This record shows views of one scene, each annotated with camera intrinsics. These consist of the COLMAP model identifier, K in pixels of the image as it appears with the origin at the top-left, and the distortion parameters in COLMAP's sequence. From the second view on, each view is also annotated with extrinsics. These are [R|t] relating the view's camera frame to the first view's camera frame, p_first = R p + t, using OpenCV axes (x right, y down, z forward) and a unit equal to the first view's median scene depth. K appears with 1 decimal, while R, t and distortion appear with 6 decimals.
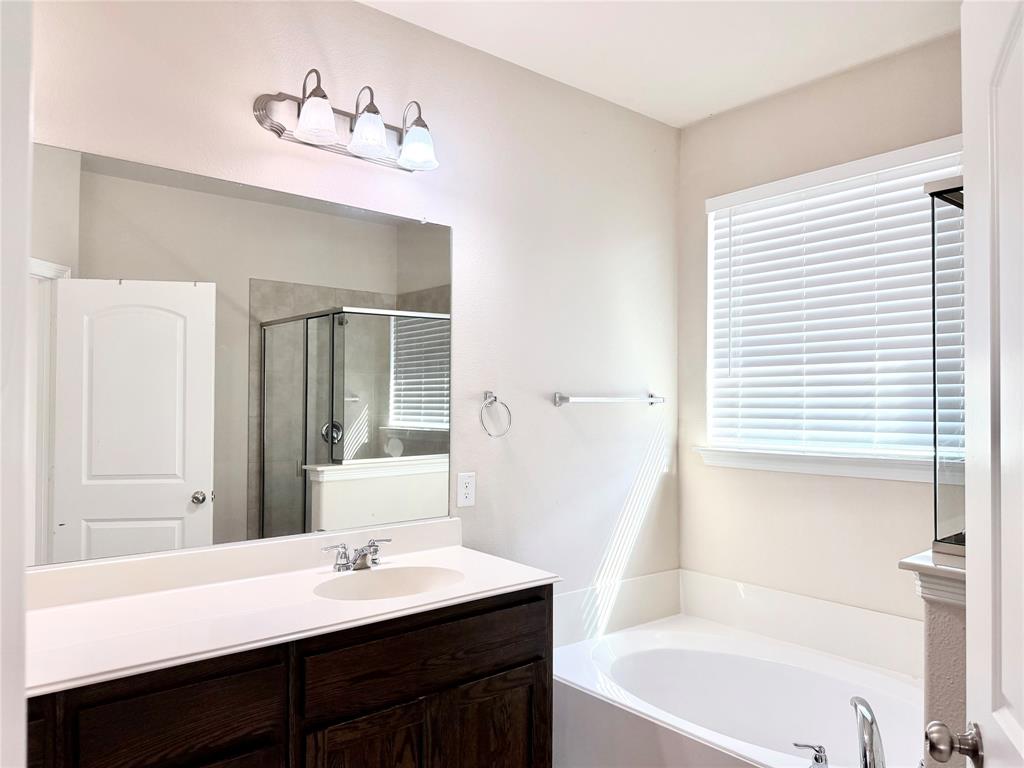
lens RADIAL K [[711.5, 0, 503.3], [0, 711.5, 387.1], [0, 0, 1]] dist [0.077226, -0.111679]
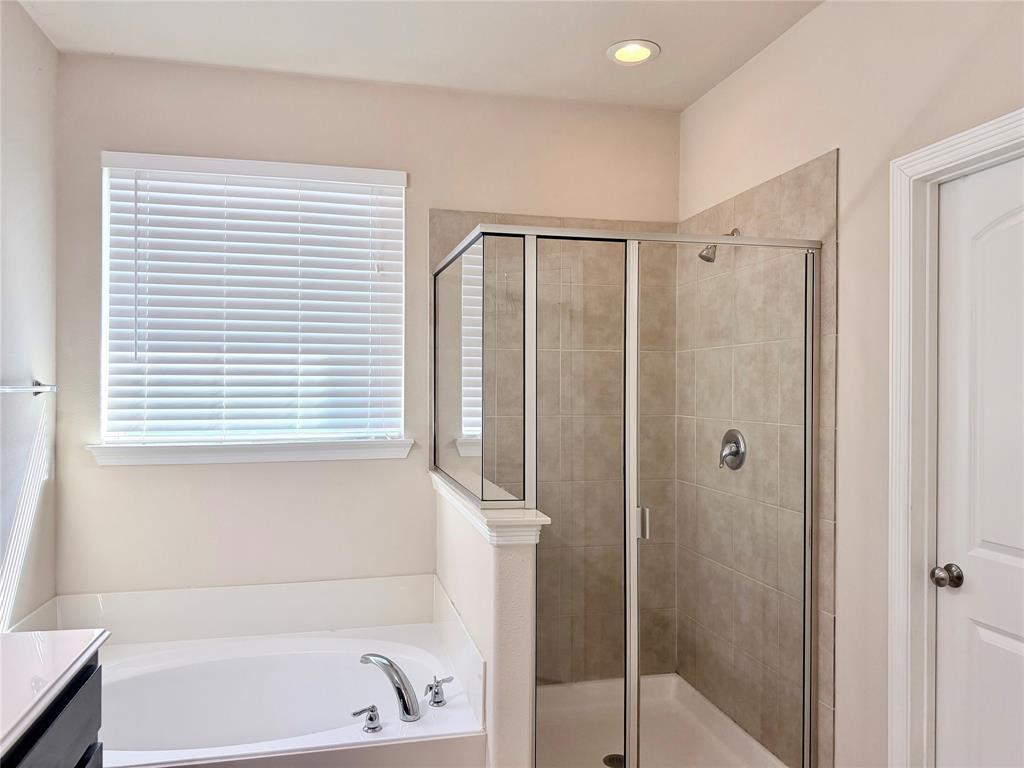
lens RADIAL K [[711.5, 0, 503.3], [0, 711.5, 387.1], [0, 0, 1]] dist [0.077226, -0.111679]
pose [[0.453701, 0.000301, 0.891154, -0.264954], [-0.020502, 0.999739, 0.010101, -0.002023], [-0.890918, -0.022854, 0.453589, 0.196459]]
